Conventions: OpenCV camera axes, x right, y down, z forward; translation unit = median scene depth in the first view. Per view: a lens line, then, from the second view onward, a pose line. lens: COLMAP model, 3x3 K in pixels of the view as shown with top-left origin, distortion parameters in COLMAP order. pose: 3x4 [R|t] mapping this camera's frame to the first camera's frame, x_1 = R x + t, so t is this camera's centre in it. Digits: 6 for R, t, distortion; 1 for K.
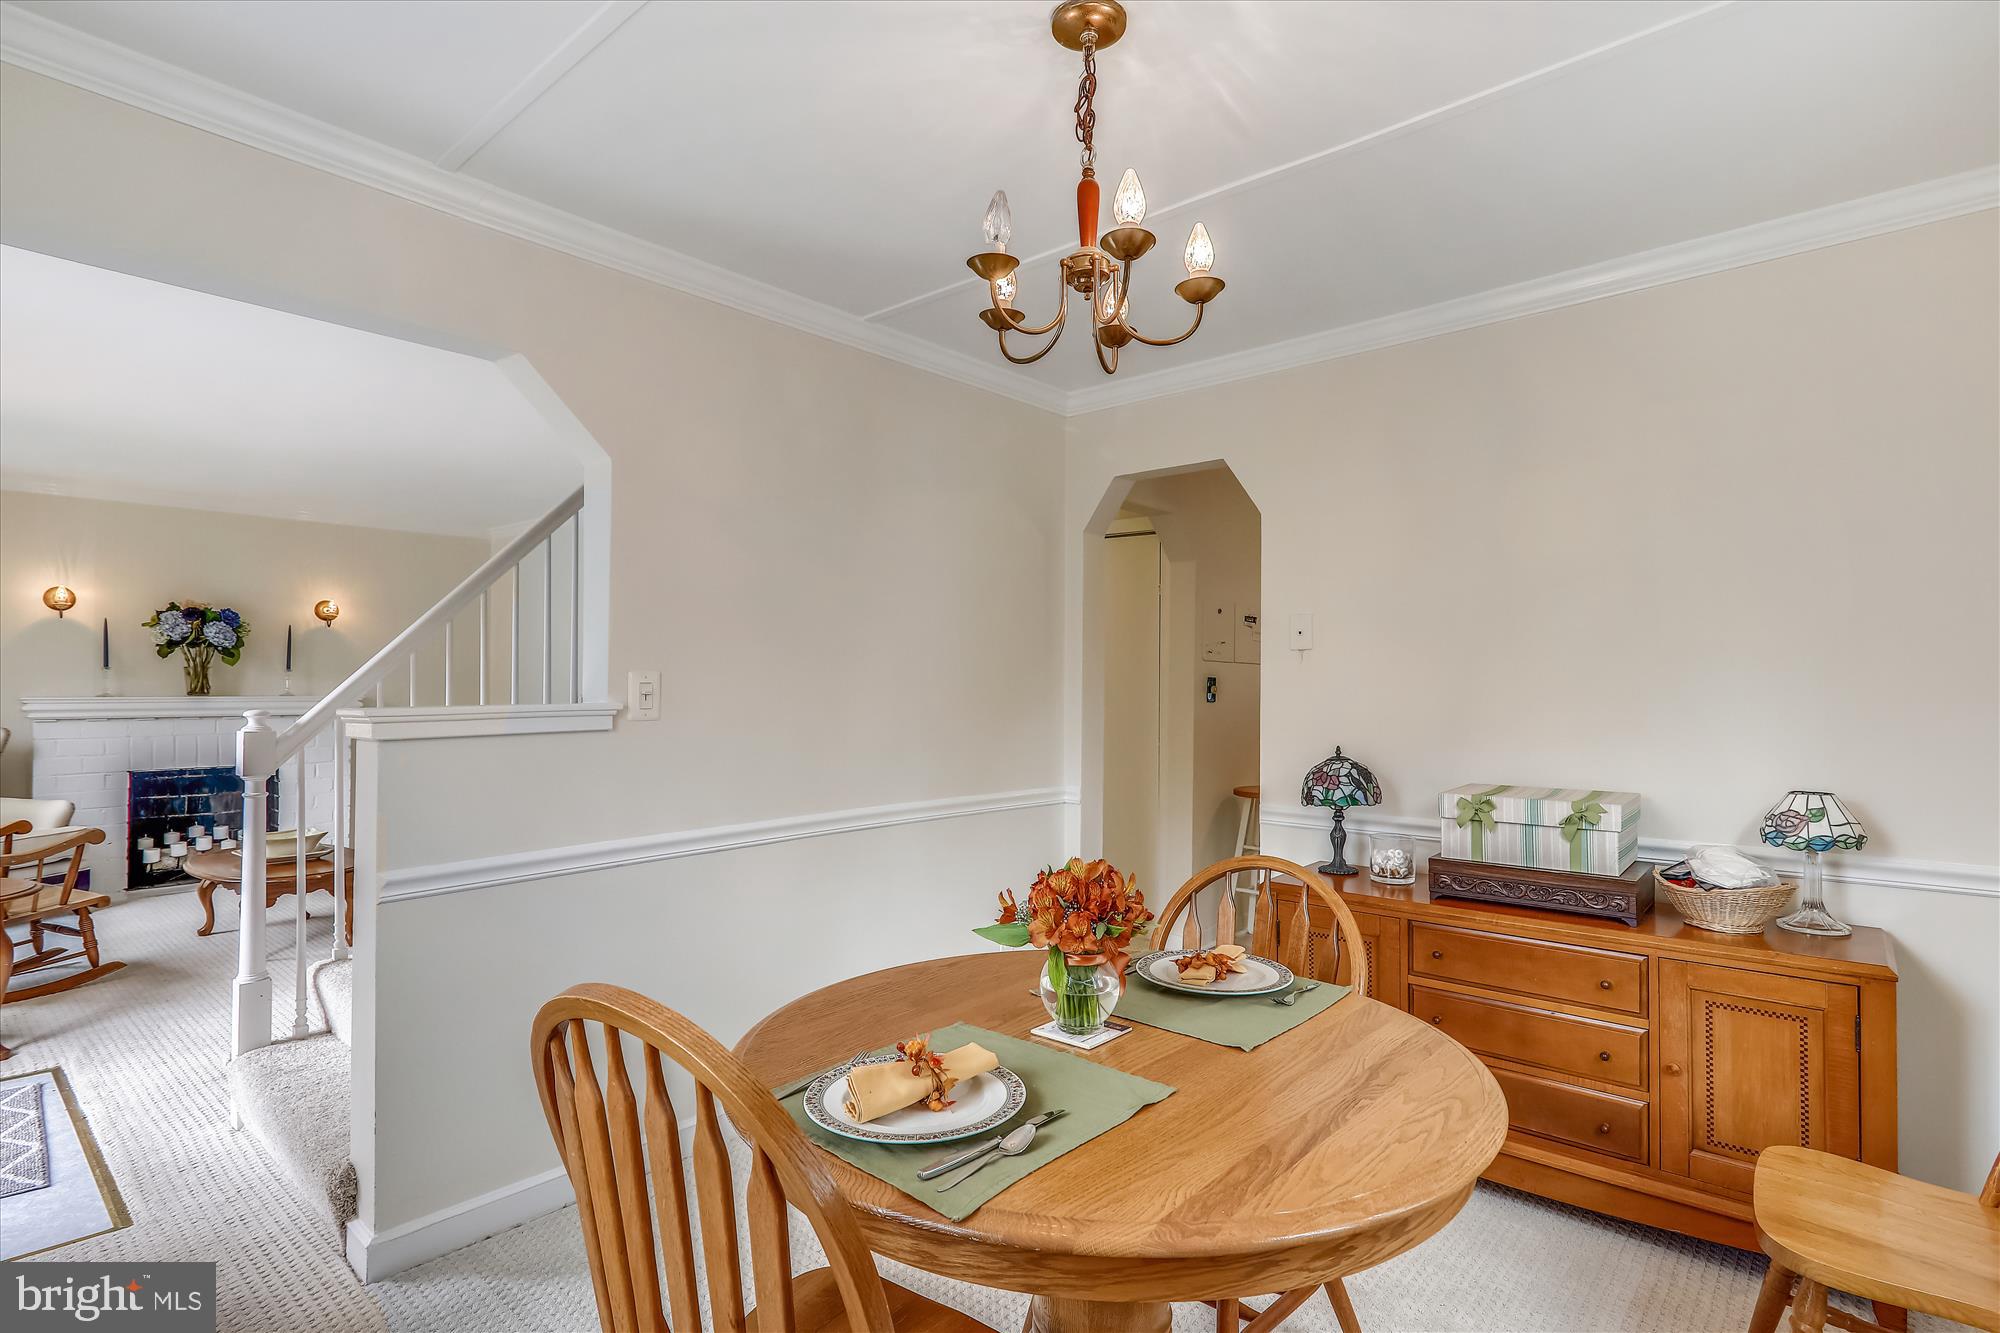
lens RADIAL K [[982.6, 0, 1006.4], [0, 982.6, 675.0], [0, 0, 1]] dist [0.002951, 0.000864]
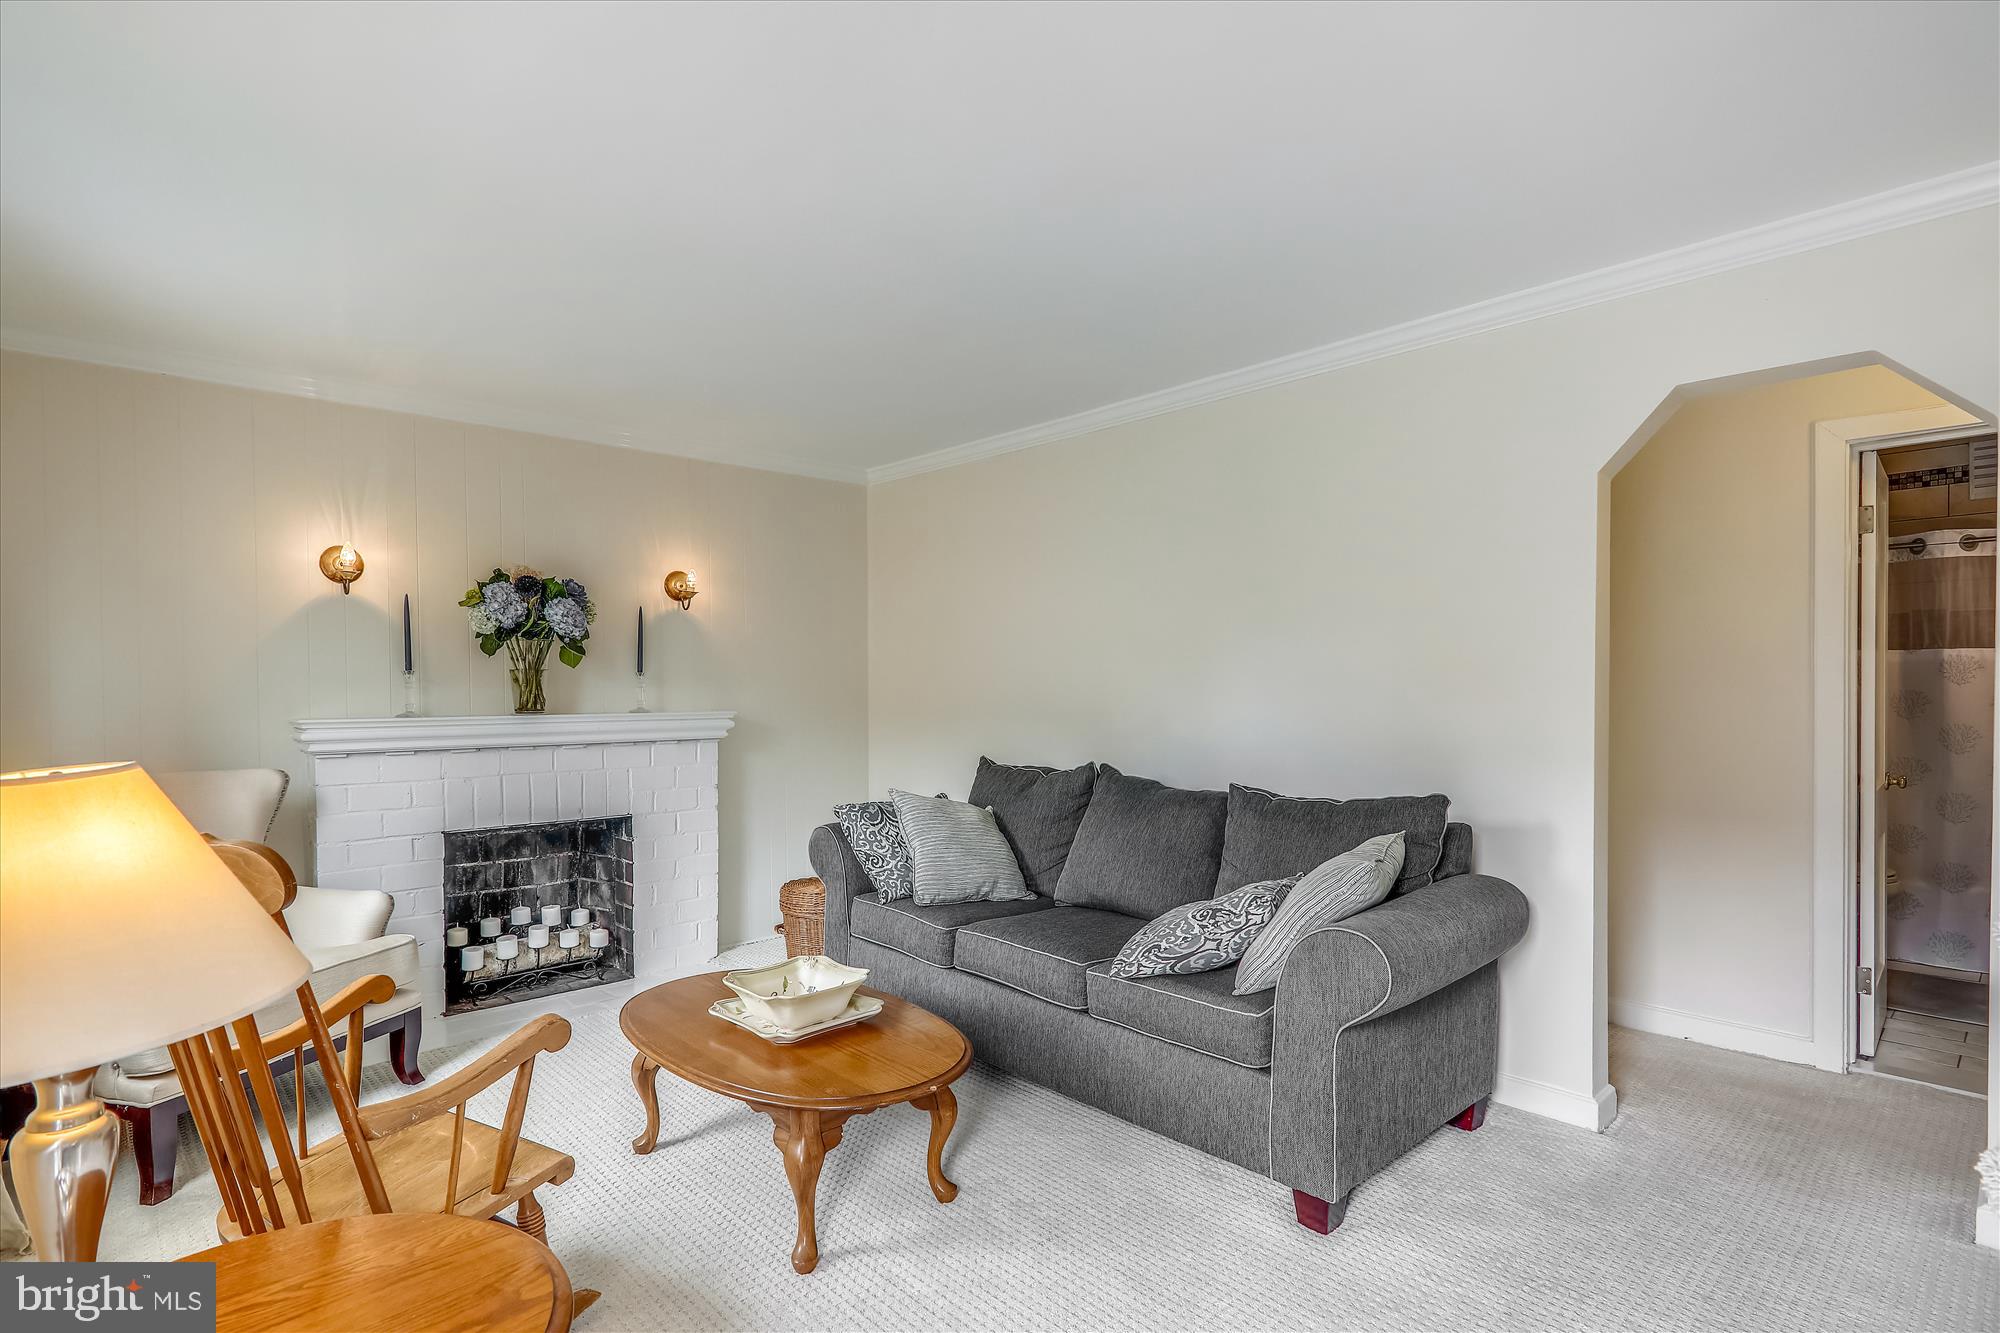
lens RADIAL K [[982.6, 0, 1014.2], [0, 982.6, 701.4], [0, 0, 1]] dist [0.002951, 0.000864]
pose [[0.995821, -0.011413, -0.090615, -0.449902], [0.012983, 0.999775, 0.016753, 0.006158], [0.090404, -0.017859, 0.995745, 0.386142]]
